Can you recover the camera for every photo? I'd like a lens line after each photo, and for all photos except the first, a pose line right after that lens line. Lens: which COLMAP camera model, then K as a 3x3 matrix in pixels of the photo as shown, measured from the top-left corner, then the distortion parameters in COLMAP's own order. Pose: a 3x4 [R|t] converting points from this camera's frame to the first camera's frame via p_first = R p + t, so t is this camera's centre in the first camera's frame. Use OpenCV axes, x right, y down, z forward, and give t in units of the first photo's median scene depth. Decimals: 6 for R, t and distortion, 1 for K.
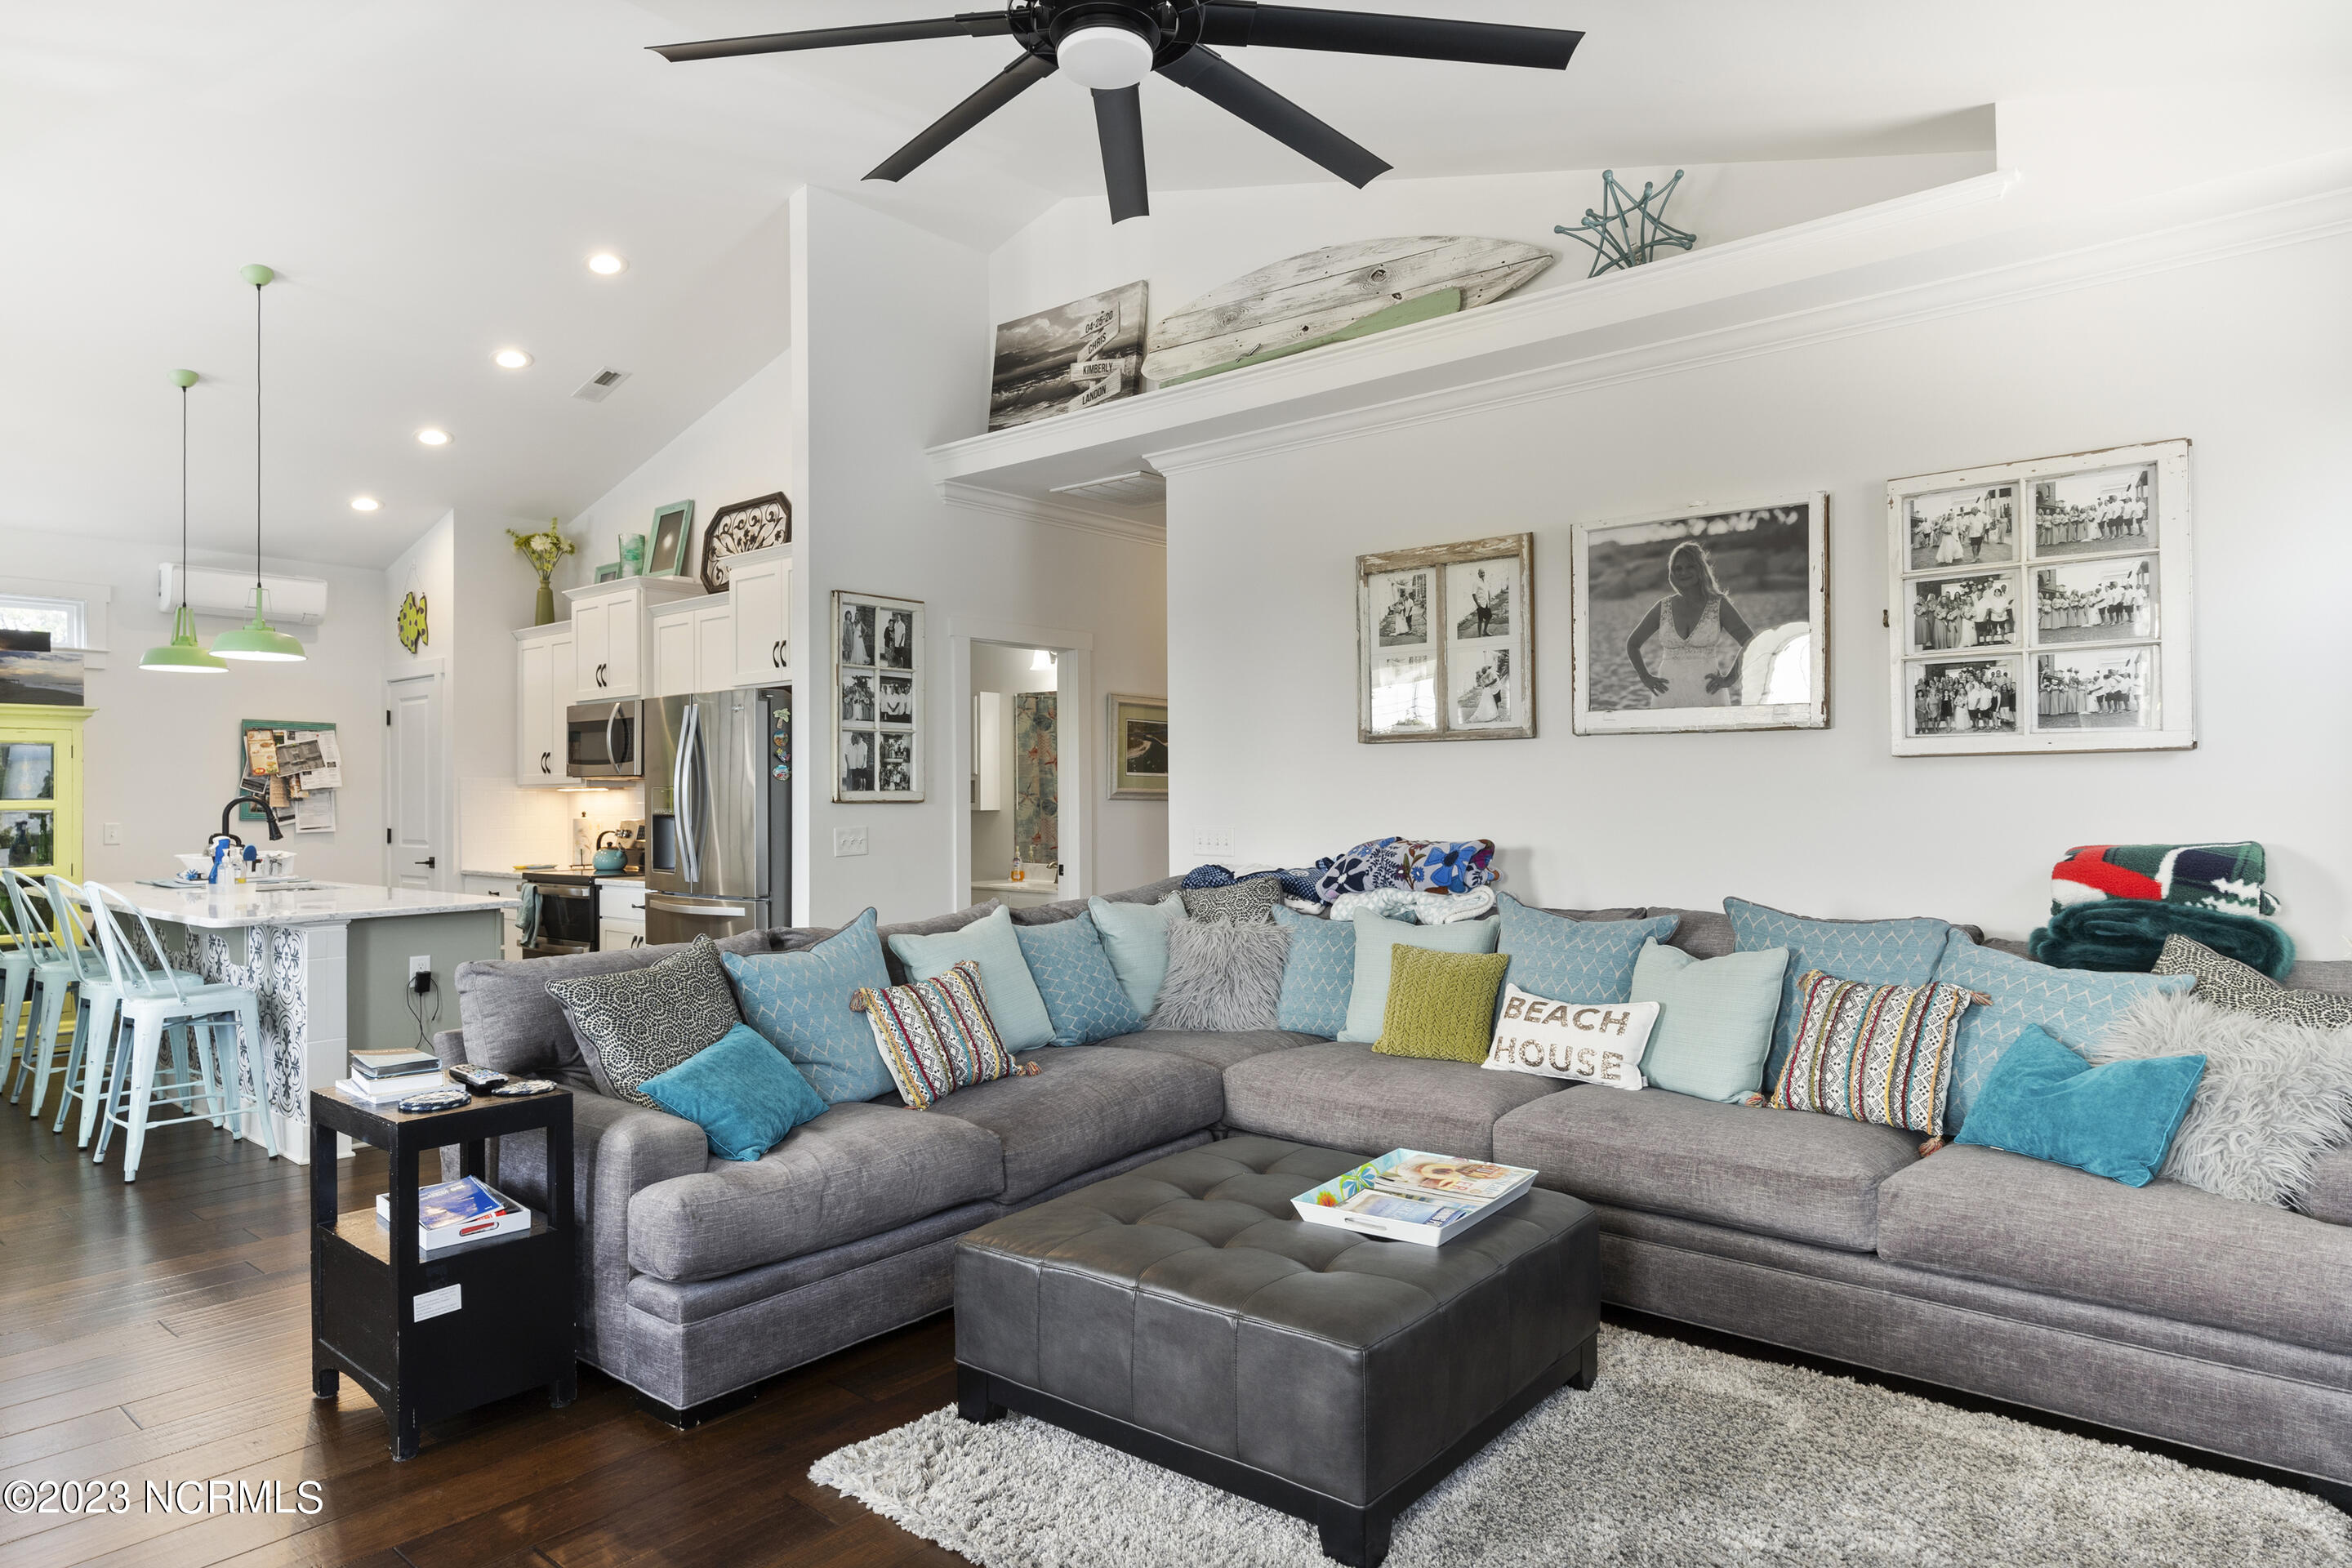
lens RADIAL K [[1395.0, 0, 1176.4], [0, 1395.0, 781.9], [0, 0, 1]] dist [-0.001108, -0.002775]
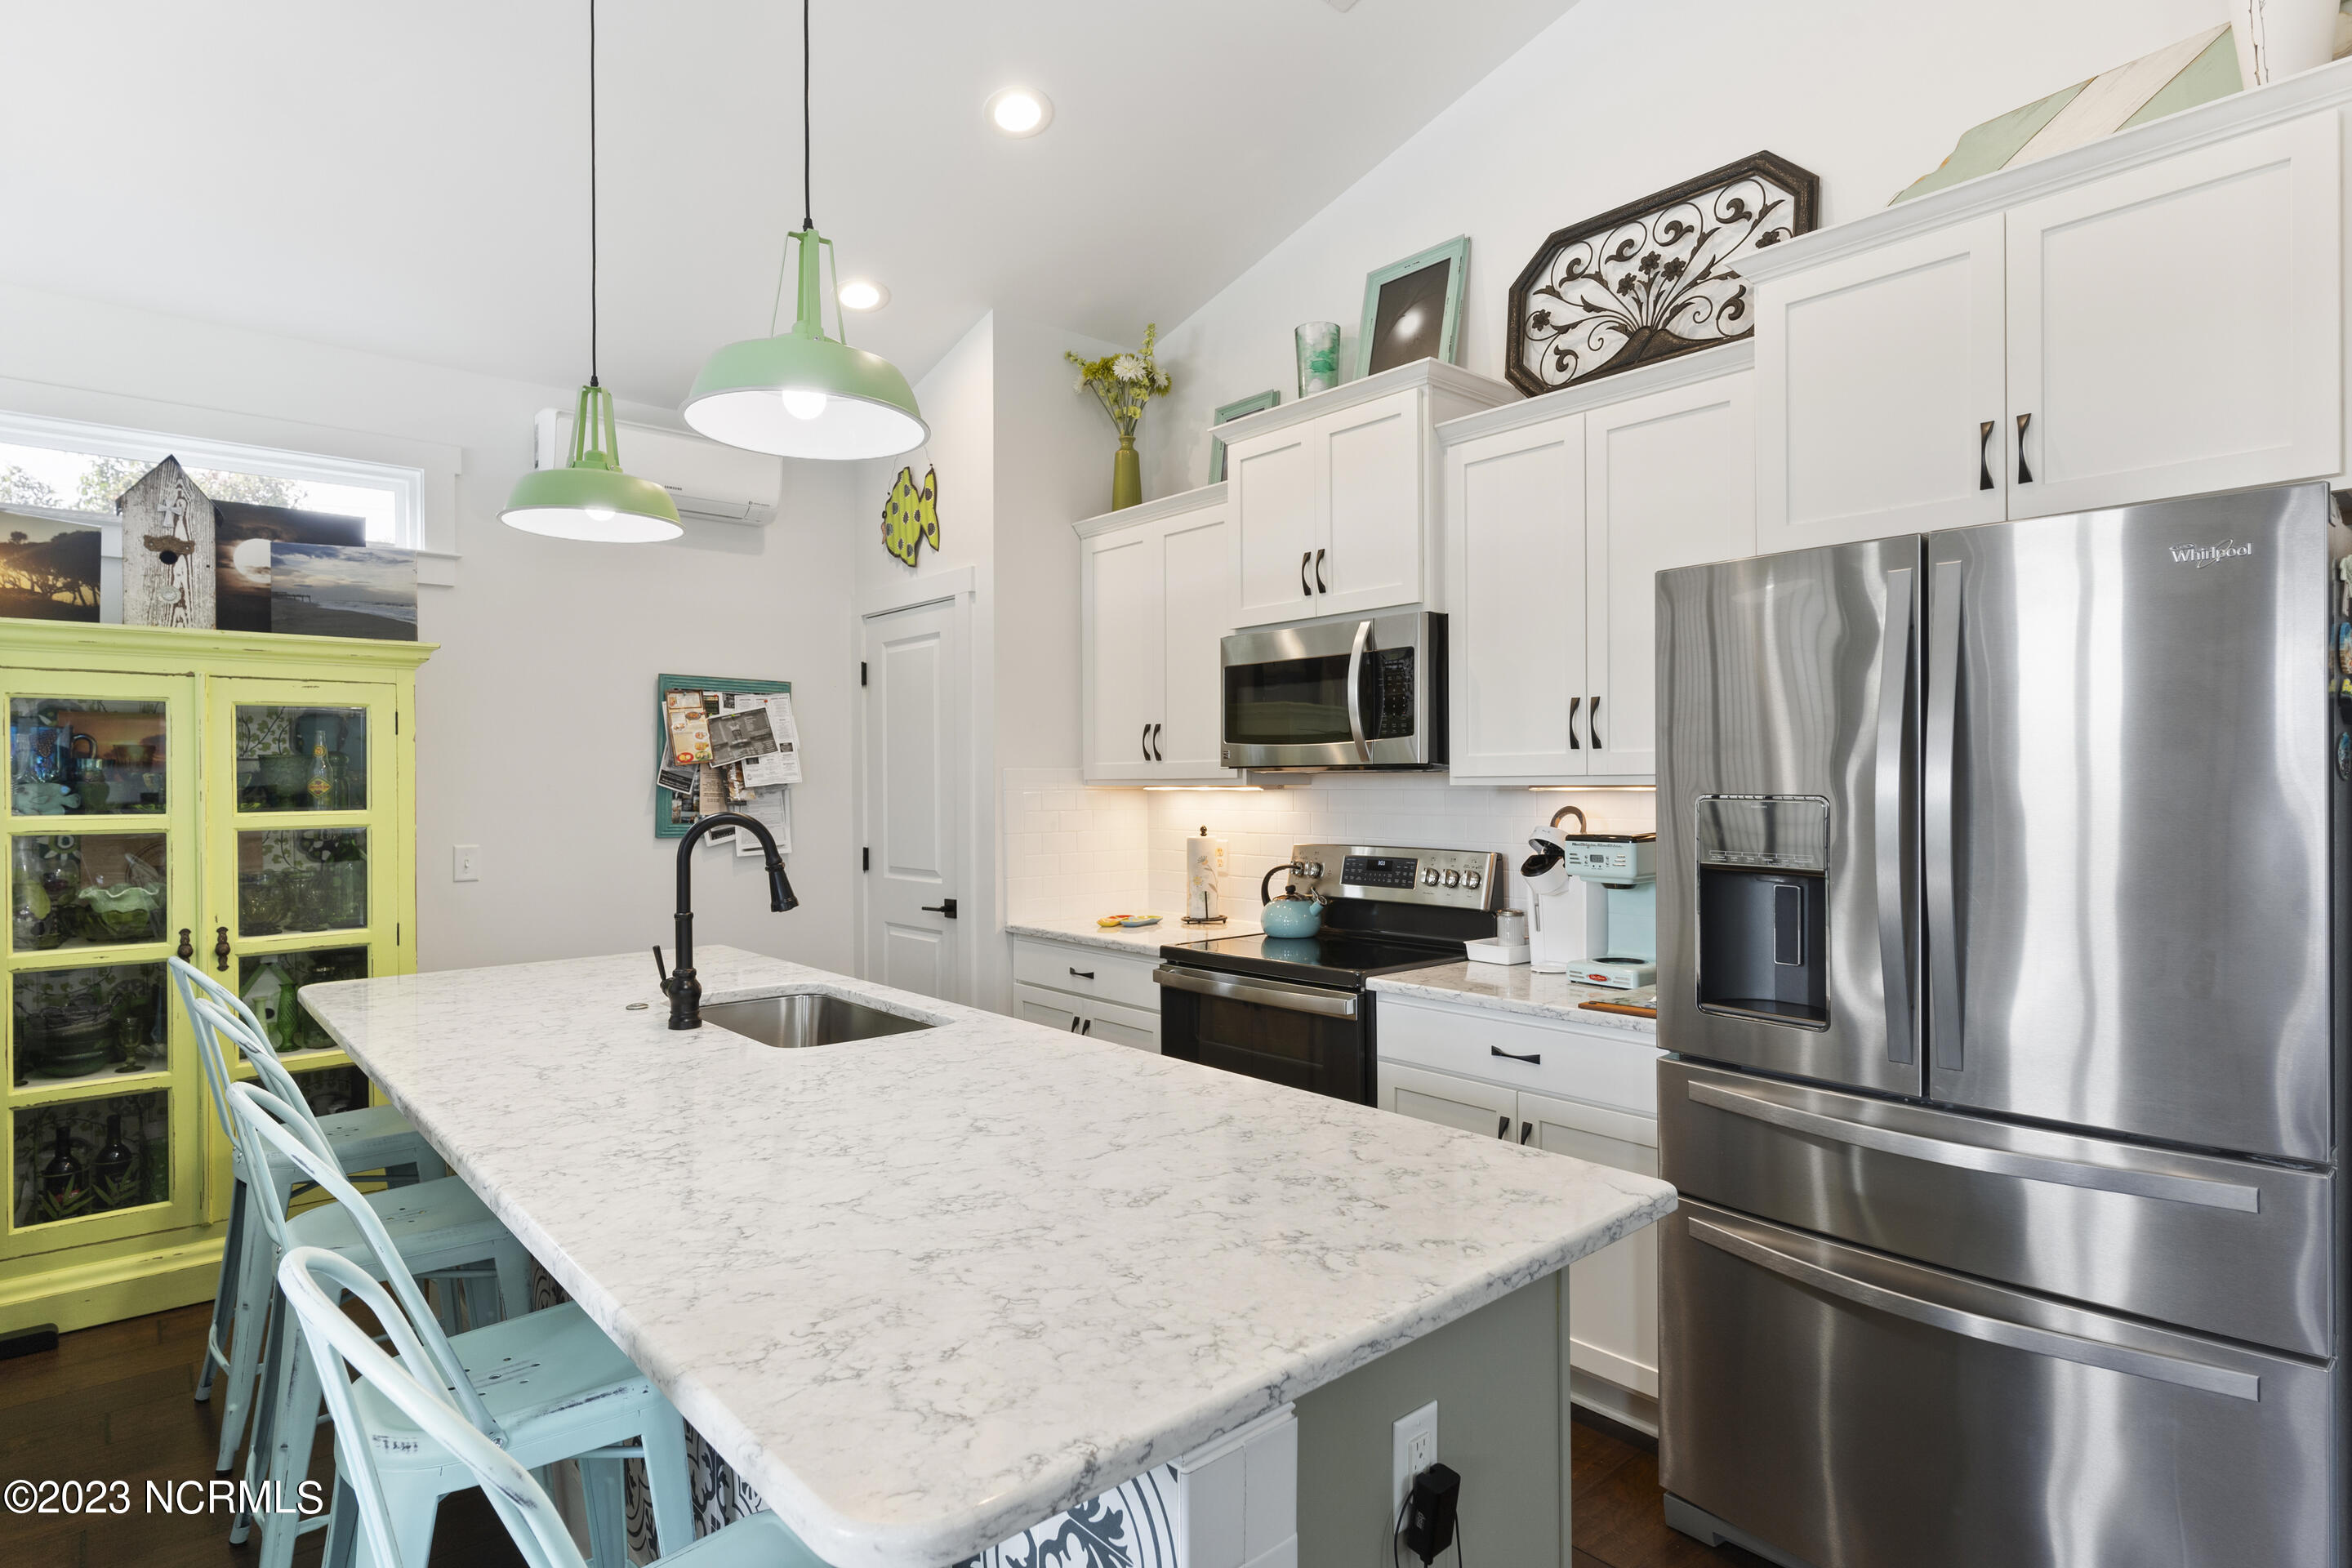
lens RADIAL K [[1237.9, 0, 1171.7], [0, 1237.9, 776.3], [0, 0, 1]] dist [-0.004113, 0.000943]
pose [[0.988815, 0.000220, -0.149148, -0.364236], [0.000686, 0.999982, 0.006023, -0.002719], [0.149147, -0.006058, 0.988797, 0.492234]]
